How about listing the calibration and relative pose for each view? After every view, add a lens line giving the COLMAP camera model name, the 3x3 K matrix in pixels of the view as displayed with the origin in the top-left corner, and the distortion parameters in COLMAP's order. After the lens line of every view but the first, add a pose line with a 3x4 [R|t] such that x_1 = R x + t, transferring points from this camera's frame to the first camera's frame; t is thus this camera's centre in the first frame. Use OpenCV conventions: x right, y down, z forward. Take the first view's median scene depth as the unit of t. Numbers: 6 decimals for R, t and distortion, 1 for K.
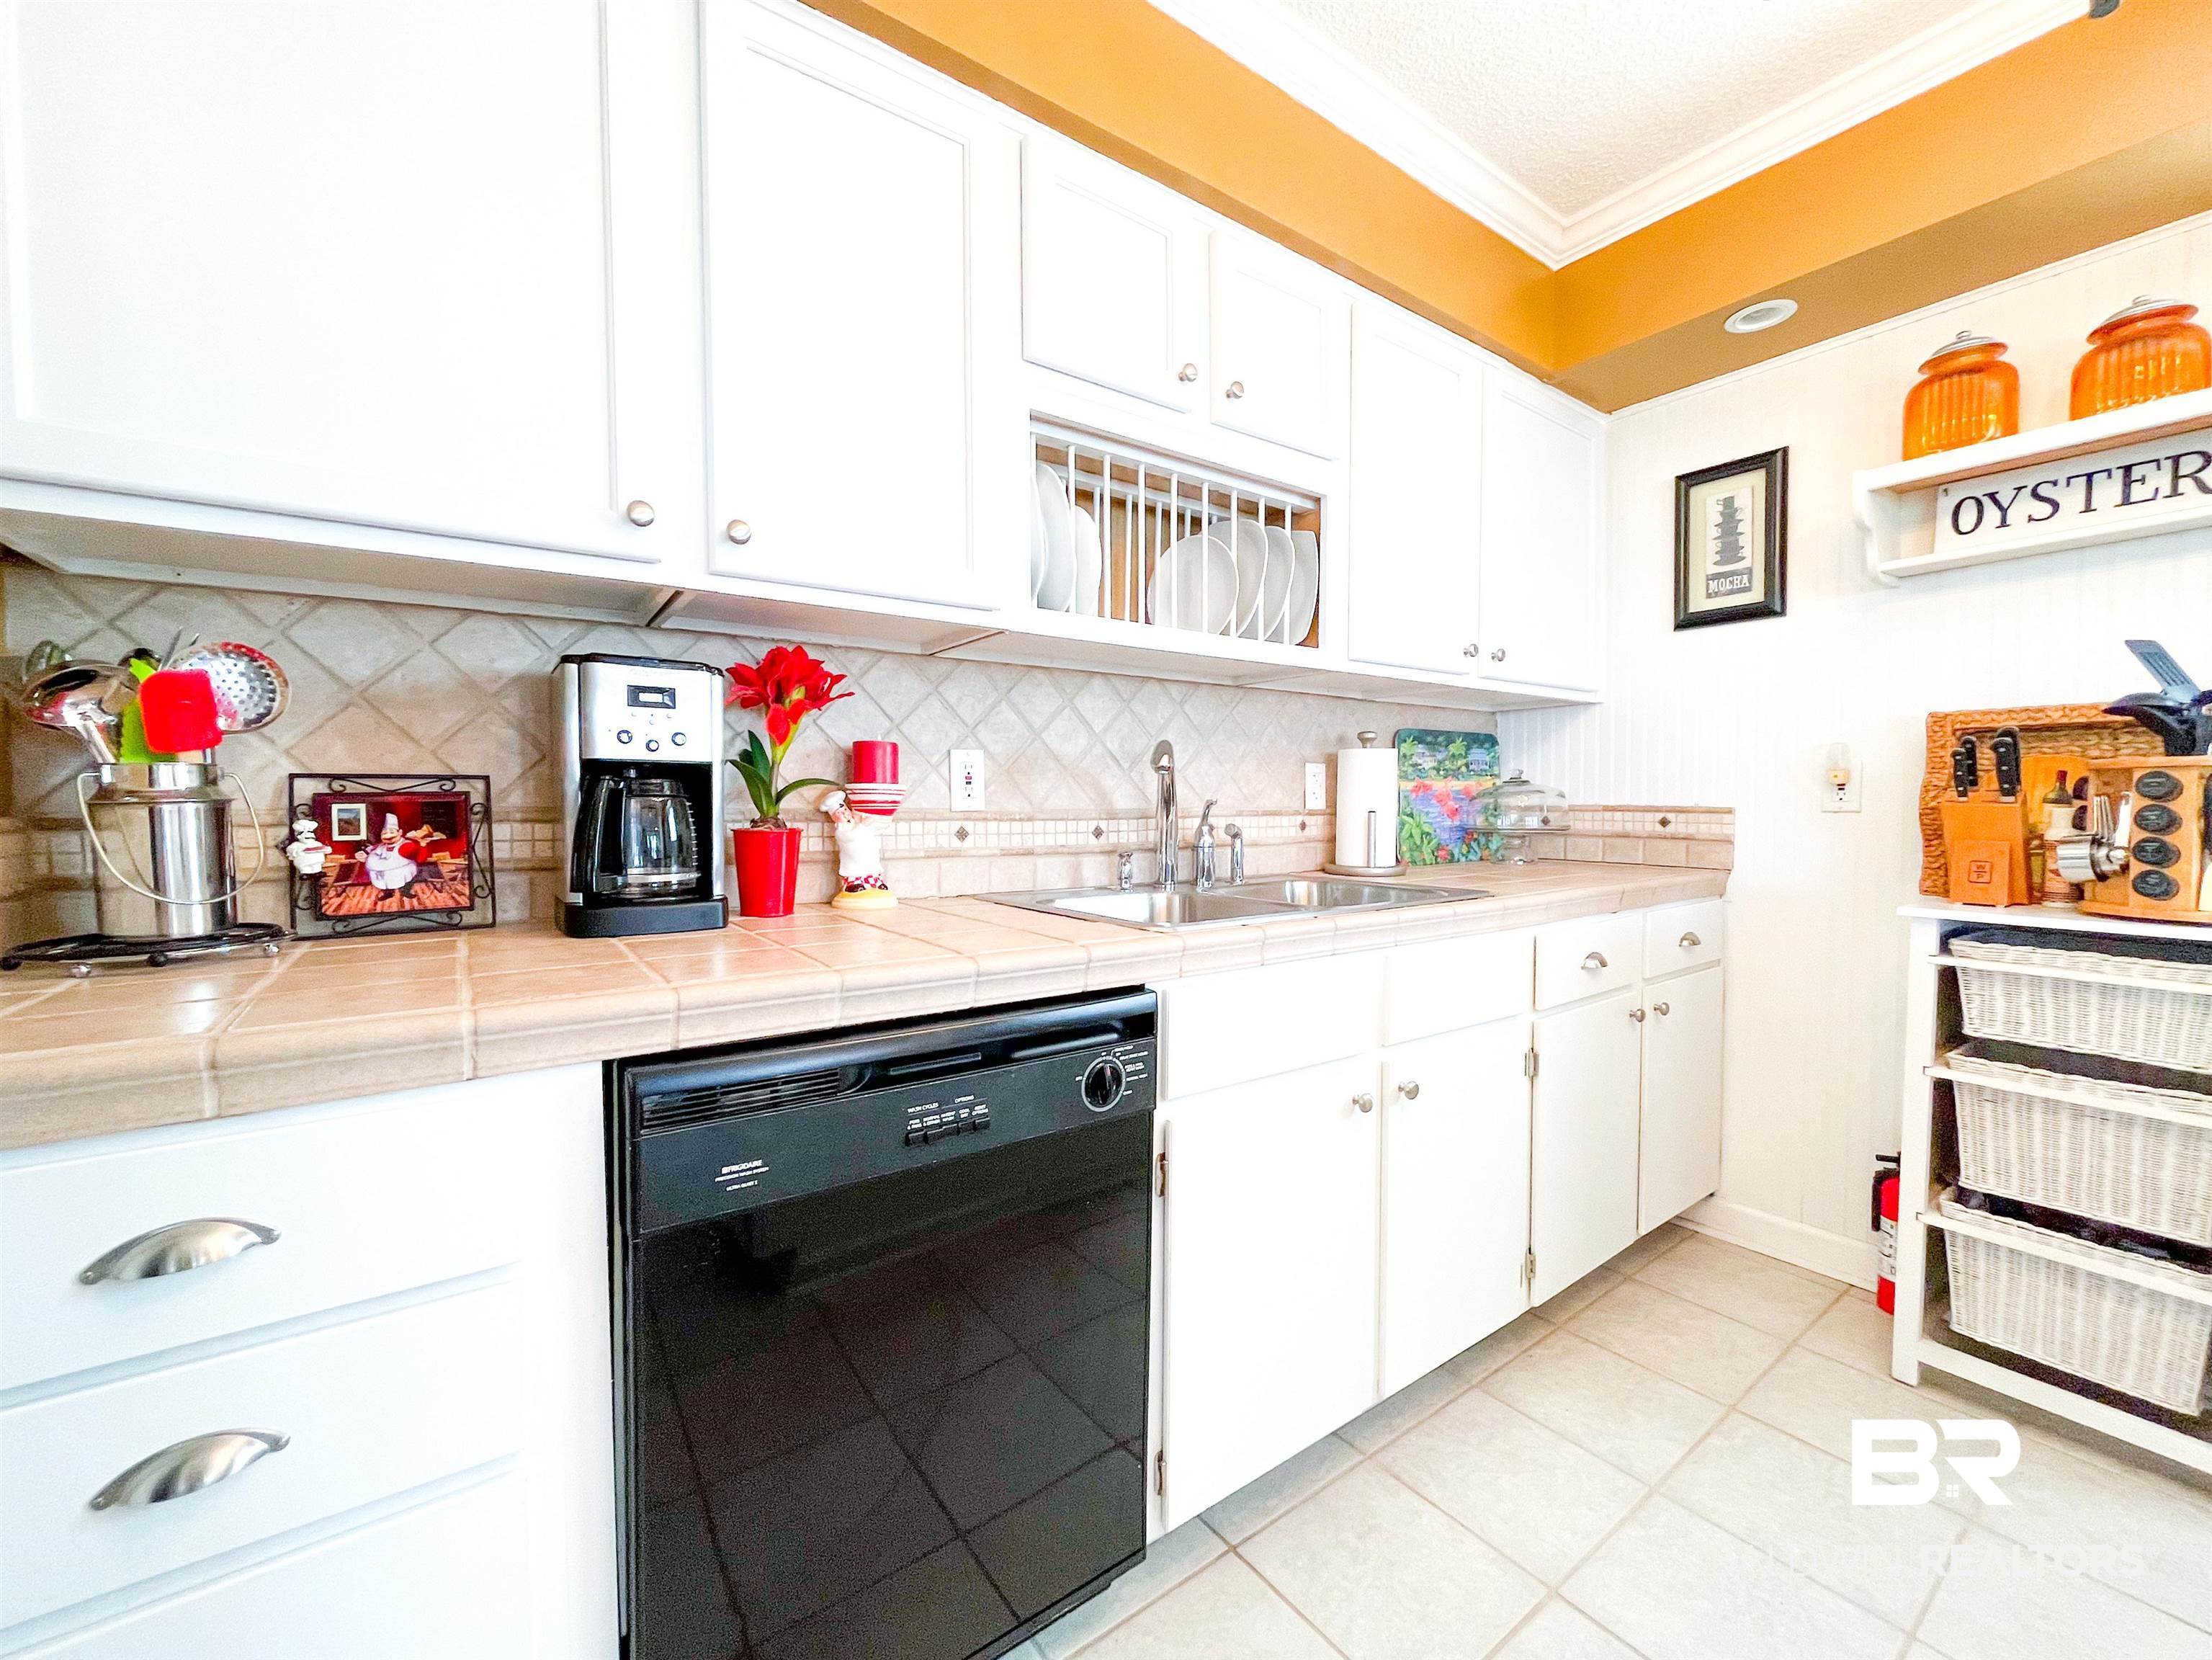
lens RADIAL K [[893.2, 0, 1101.9], [0, 893.2, 834.4], [0, 0, 1]] dist [0.001585, -0.003753]
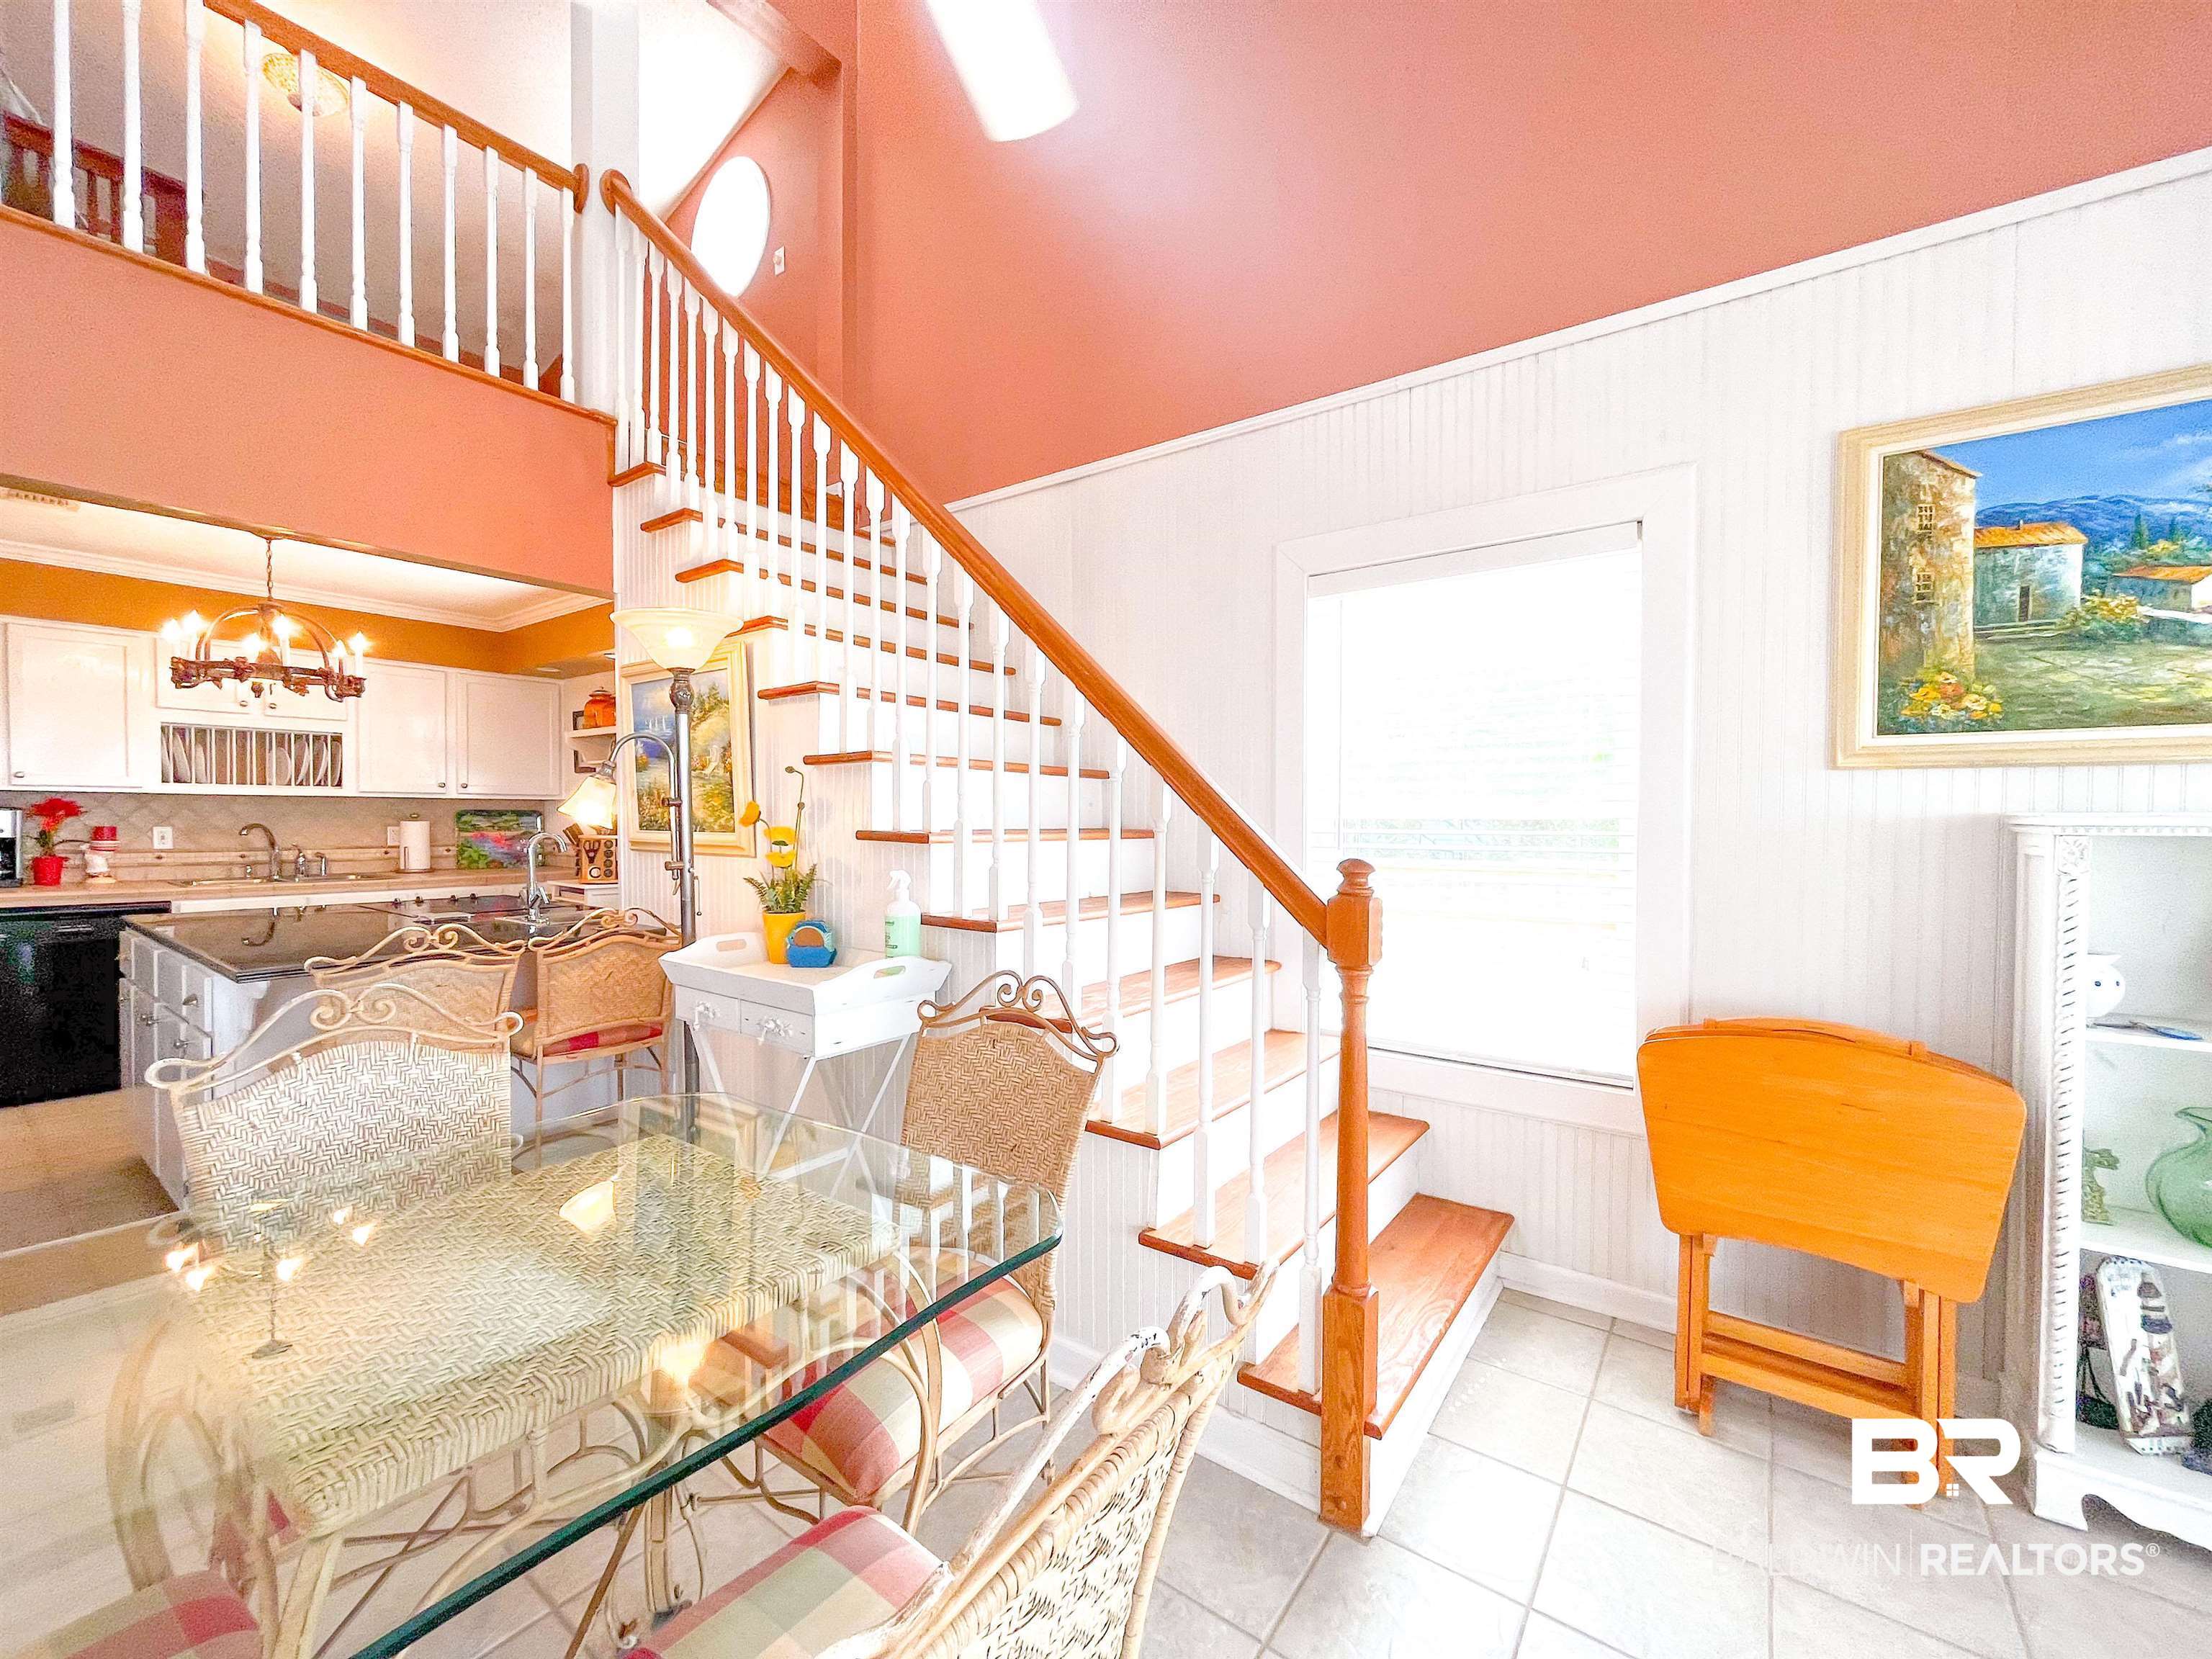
lens RADIAL K [[893.1, 0, 1101.9], [0, 893.1, 833.9], [0, 0, 1]] dist [0.001585, -0.003753]
pose [[0.950316, 0.007218, 0.311202, 1.753022], [-0.003714, 0.999923, -0.011853, -0.051588], [-0.311264, 0.010109, 0.950270, -2.505517]]
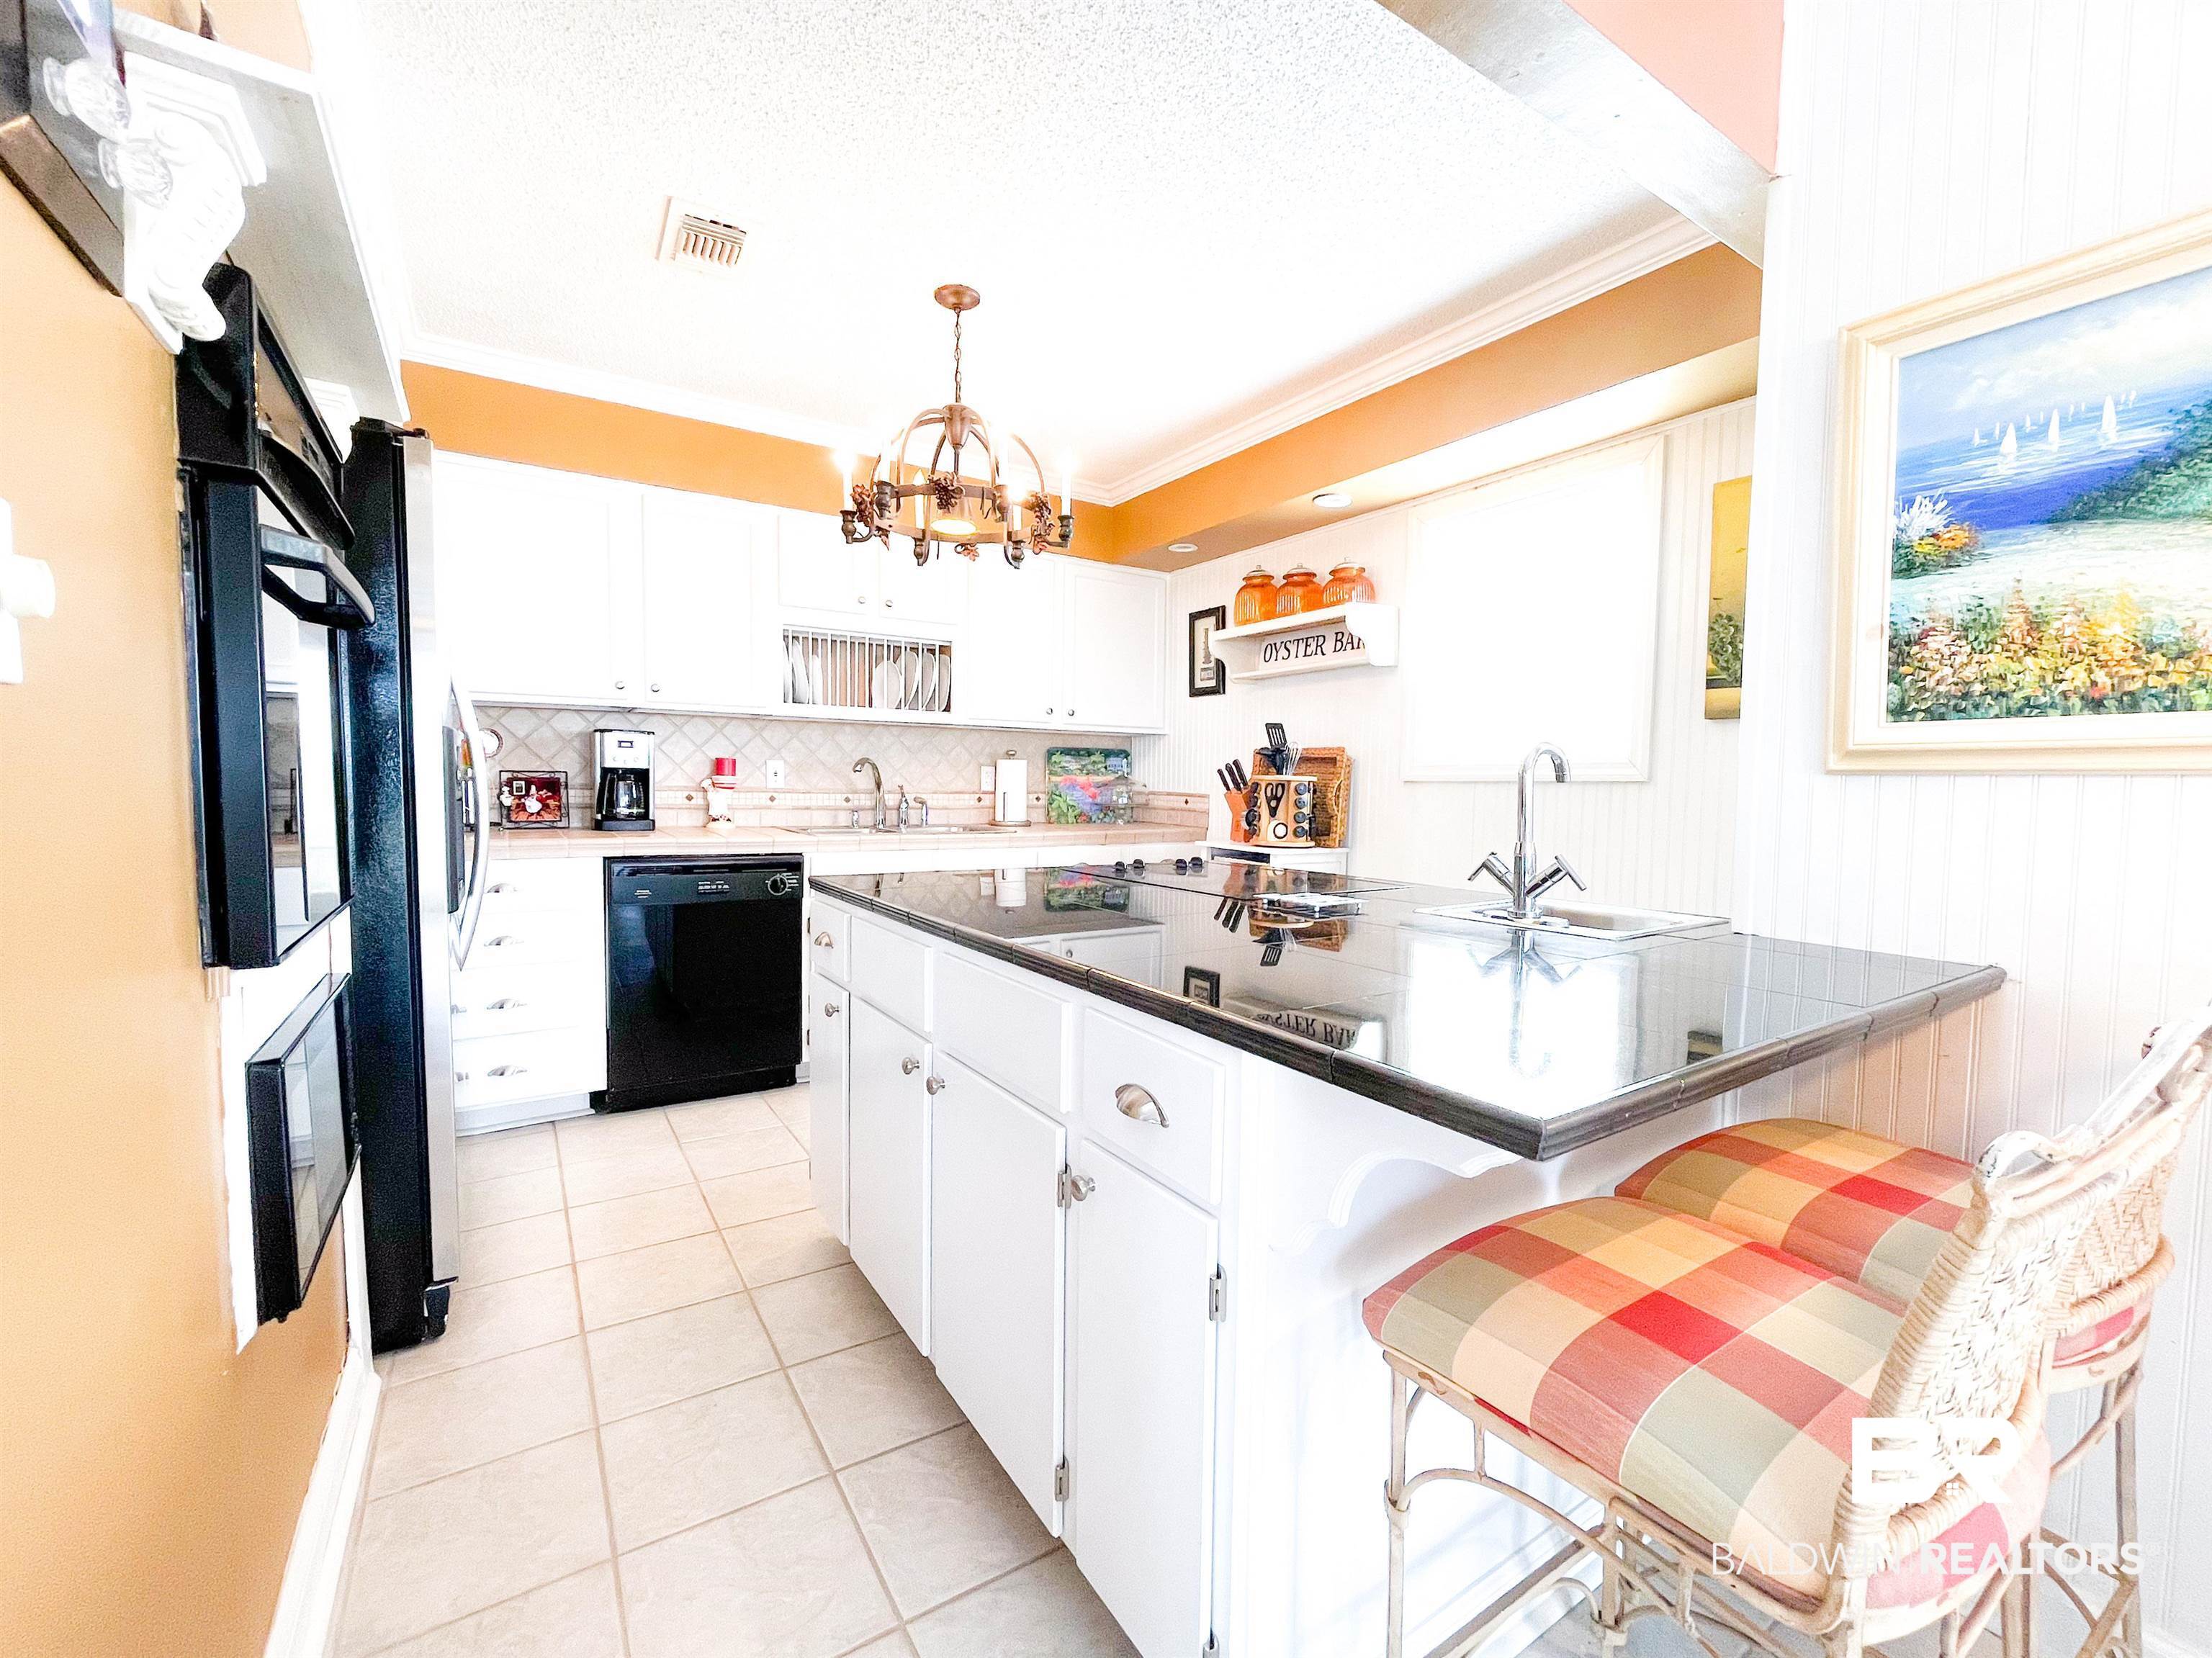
lens RADIAL K [[920.7, 0, 1102.1], [0, 920.7, 835.4], [0, 0, 1]] dist [0.000932, -0.001300]
pose [[0.998625, 0.022894, -0.047155, 0.779231], [-0.021756, 0.999463, 0.024512, 0.016829], [0.047690, -0.023452, 0.998587, -1.253281]]
